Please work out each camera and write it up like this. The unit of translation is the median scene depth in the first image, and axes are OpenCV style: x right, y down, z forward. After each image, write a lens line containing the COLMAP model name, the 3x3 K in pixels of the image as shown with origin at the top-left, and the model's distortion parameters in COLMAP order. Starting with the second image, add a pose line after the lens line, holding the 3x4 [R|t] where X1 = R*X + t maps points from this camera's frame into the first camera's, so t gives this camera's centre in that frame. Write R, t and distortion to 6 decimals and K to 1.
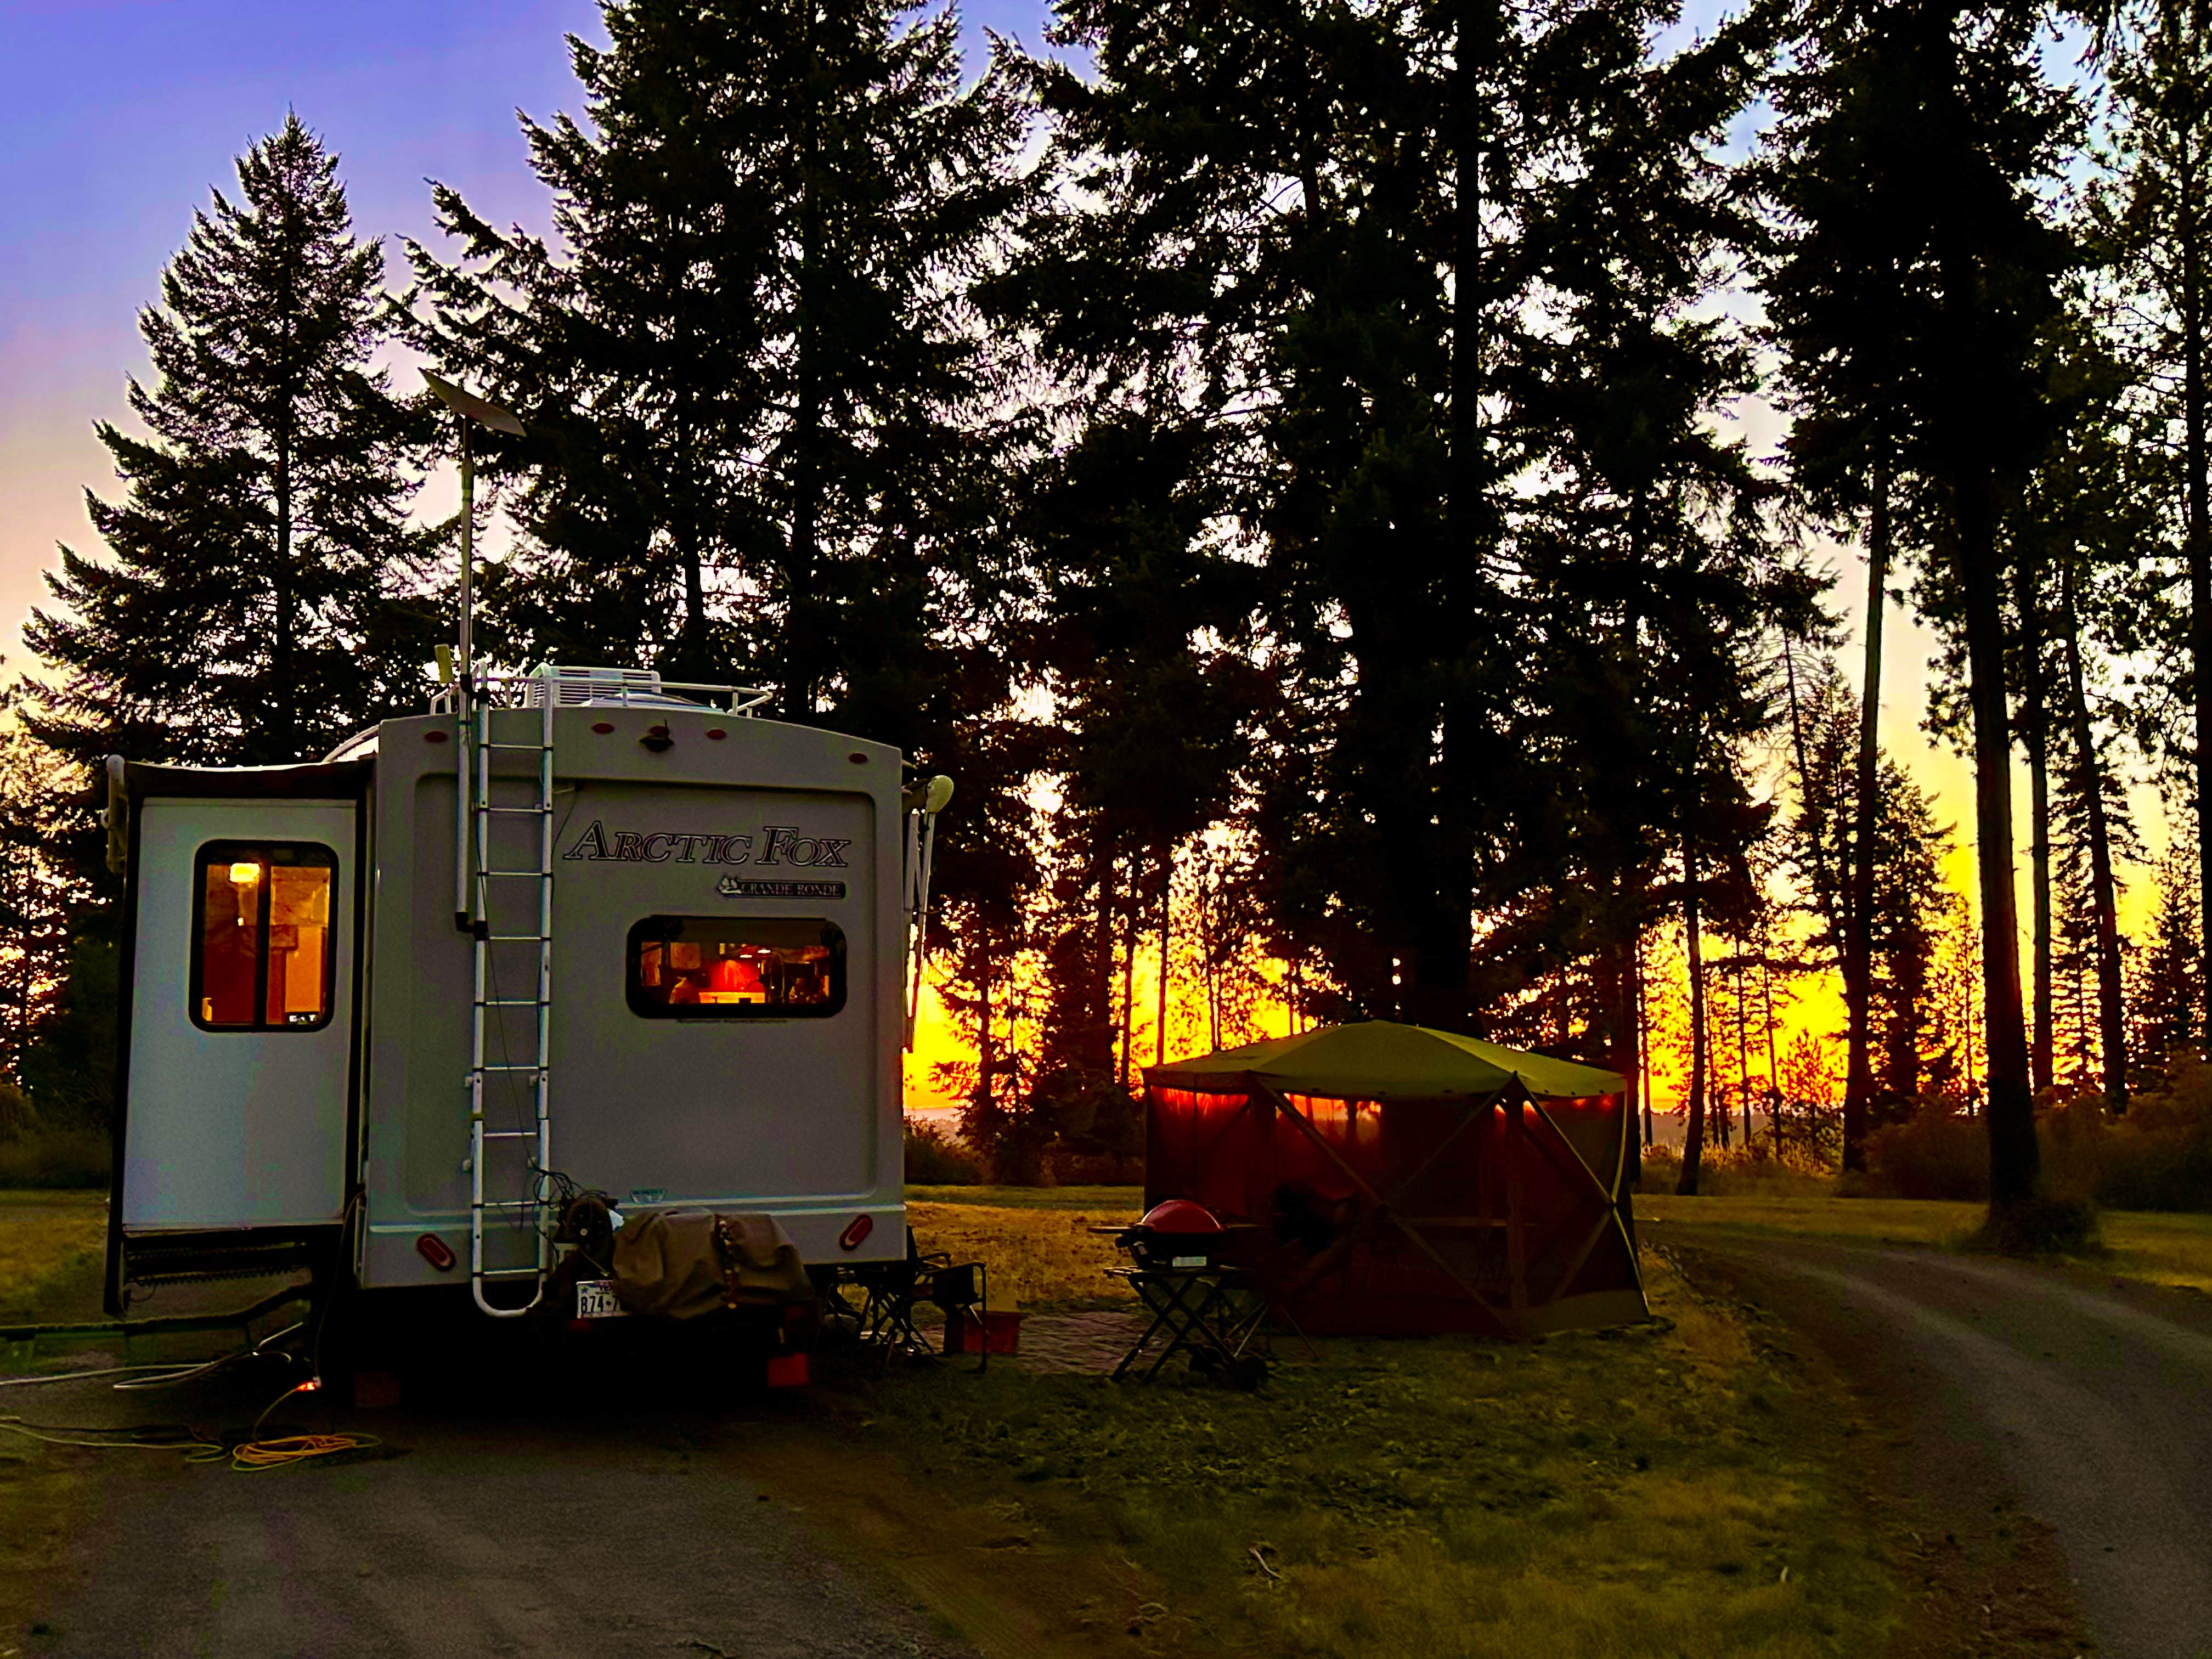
lens RADIAL K [[2018.8, 0, 1108.2], [0, 2018.8, 834.6], [0, 0, 1]] dist [0.202271, -0.378291]
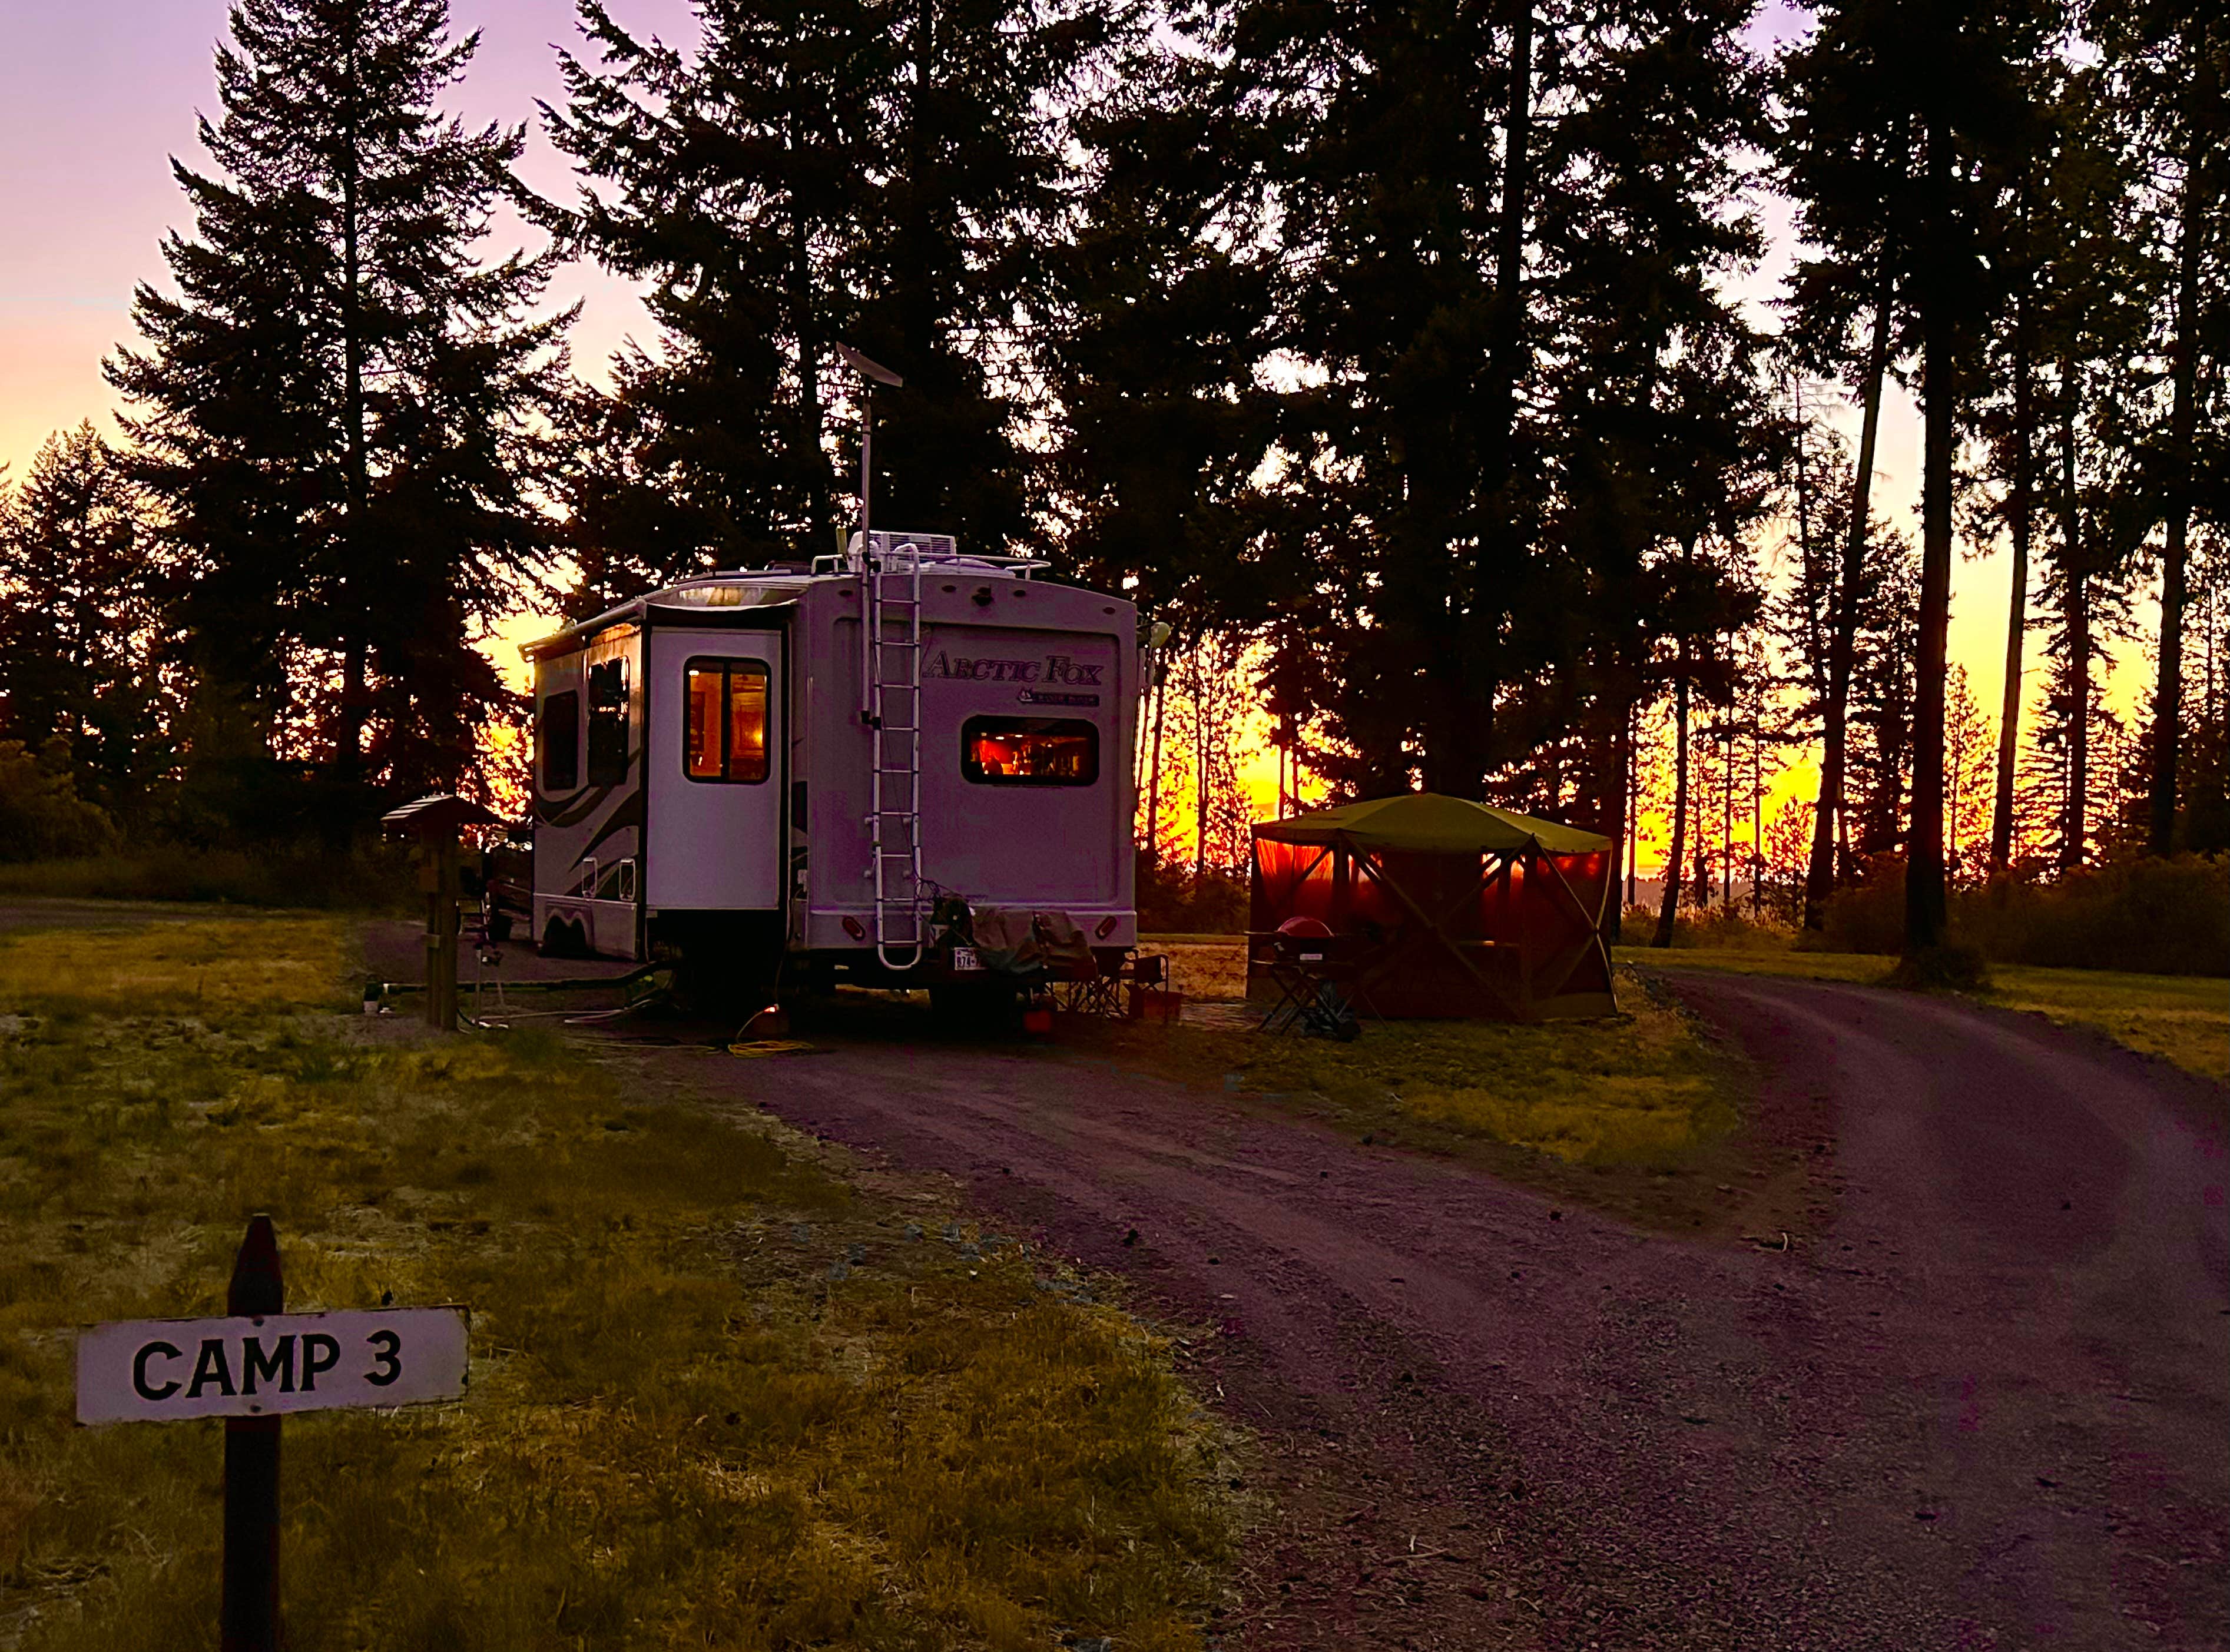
lens RADIAL K [[2223.0, 0, 1208.6], [0, 2223.0, 824.1], [0, 0, 1]] dist [0.174969, -0.348611]
pose [[0.997354, 0.027800, 0.067173, -0.043428], [-0.035401, 0.992761, 0.114768, -0.020016], [-0.063496, -0.116843, 0.991119, -0.172261]]
